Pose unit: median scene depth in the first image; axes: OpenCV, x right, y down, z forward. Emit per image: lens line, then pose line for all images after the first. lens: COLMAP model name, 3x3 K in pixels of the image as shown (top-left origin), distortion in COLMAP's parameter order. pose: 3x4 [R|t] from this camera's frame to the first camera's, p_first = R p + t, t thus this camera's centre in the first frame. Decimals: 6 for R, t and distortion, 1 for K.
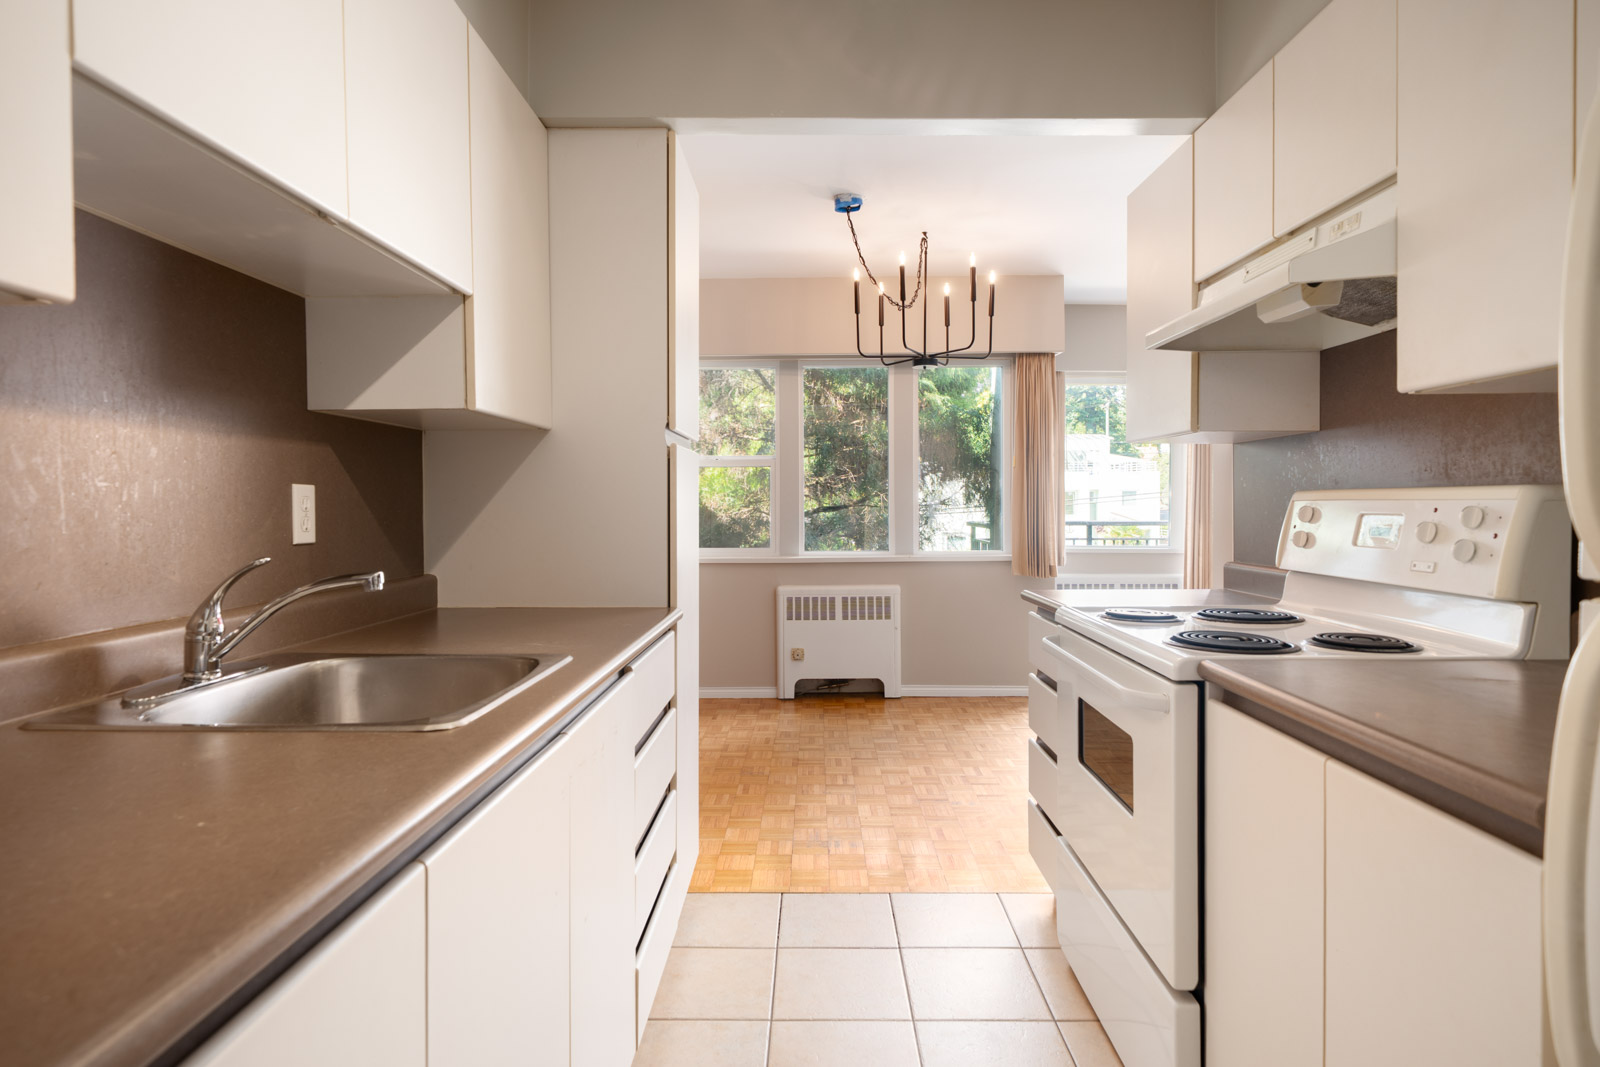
lens RADIAL K [[863.1, 0, 803.8], [0, 863.1, 524.9], [0, 0, 1]] dist [-0.000637, -0.000033]
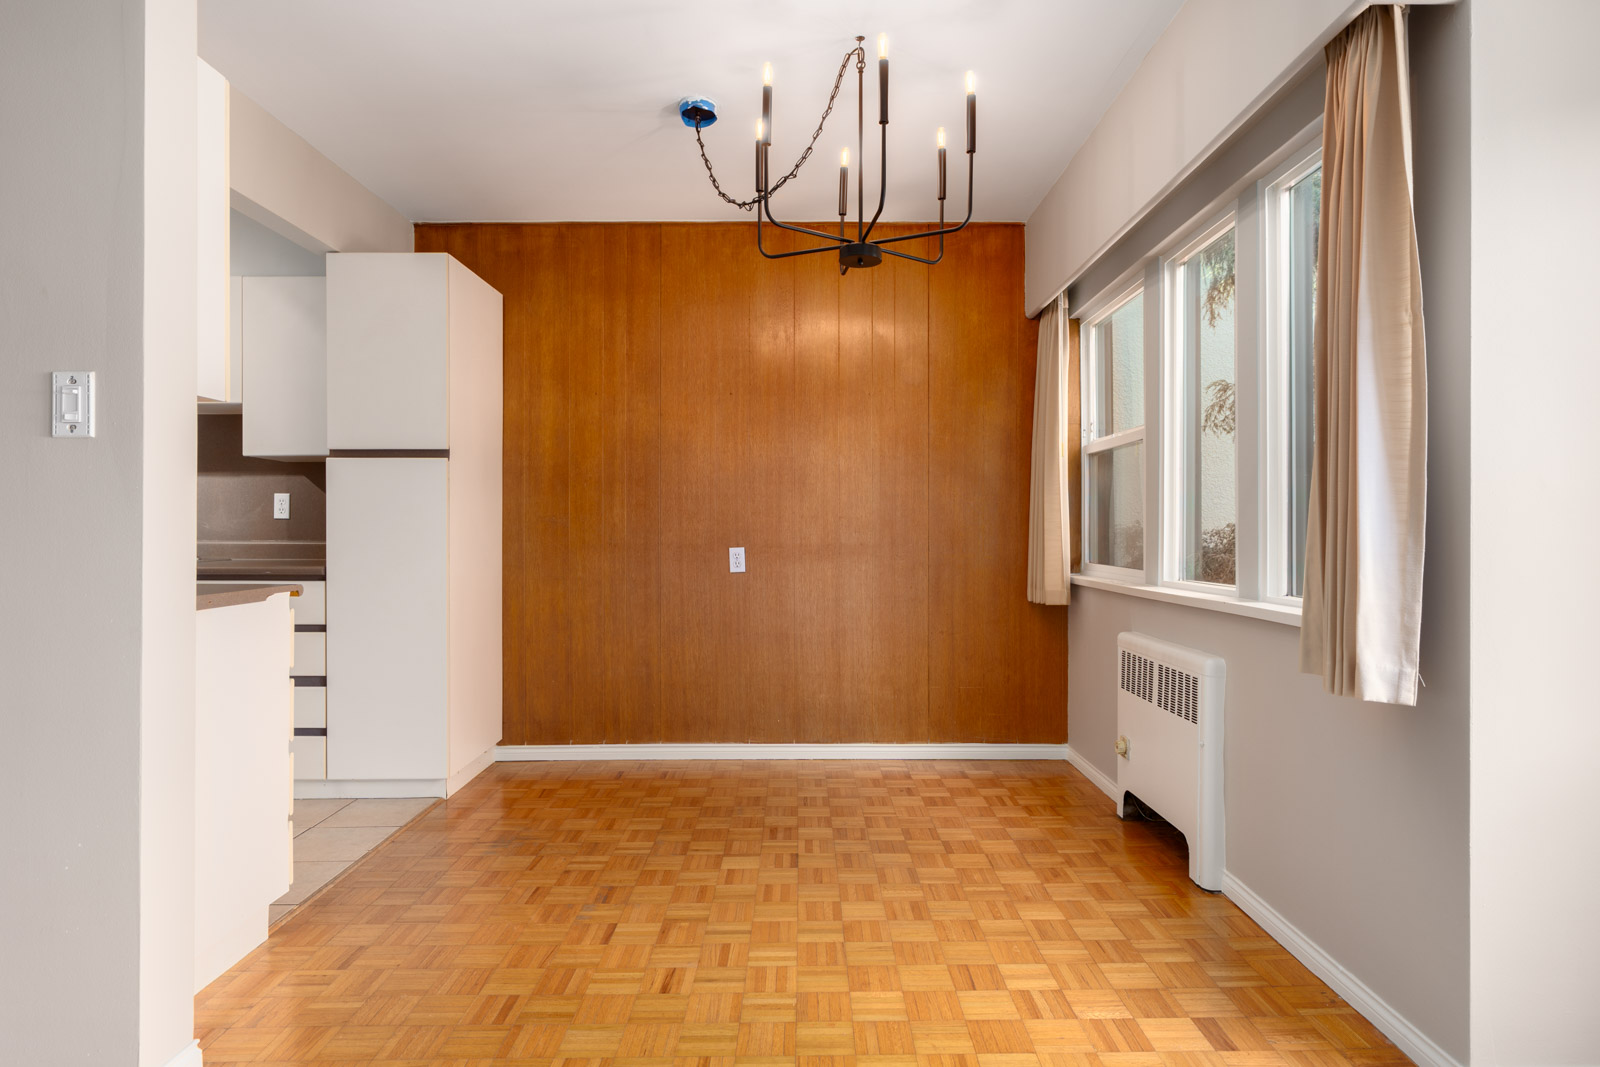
lens RADIAL K [[879.4, 0, 799.4], [0, 879.4, 526.1], [0, 0, 1]] dist [0.001115, 0.000087]
pose [[0.013846, -0.000582, -0.999904, 0.582953], [-0.026598, 0.999646, -0.000951, 0.002566], [0.999550, 0.026608, 0.013825, 0.741381]]
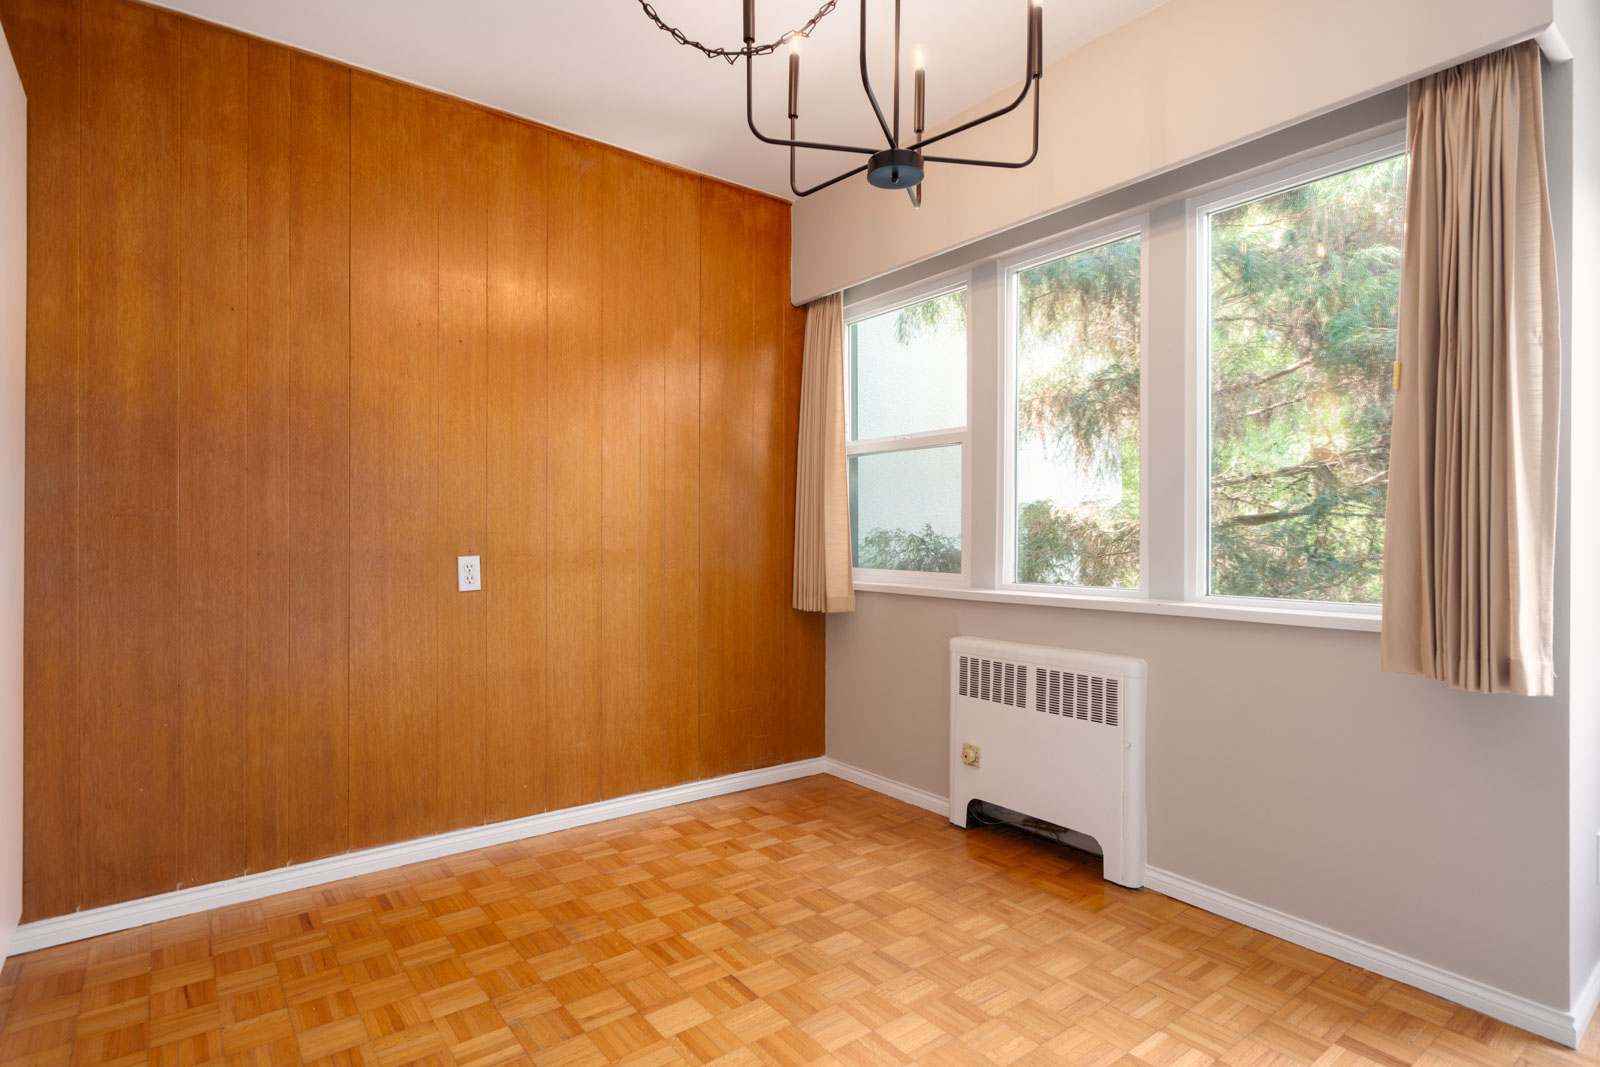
lens RADIAL K [[825.5, 0, 793.5], [0, 825.5, 534.0], [0, 0, 1]] dist [0.001451, 0.000710]
pose [[0.615130, 0.005676, -0.788405, 0.366462], [-0.026380, 0.999562, -0.013386, 0.009075], [0.787984, 0.029032, 0.615011, 0.555136]]
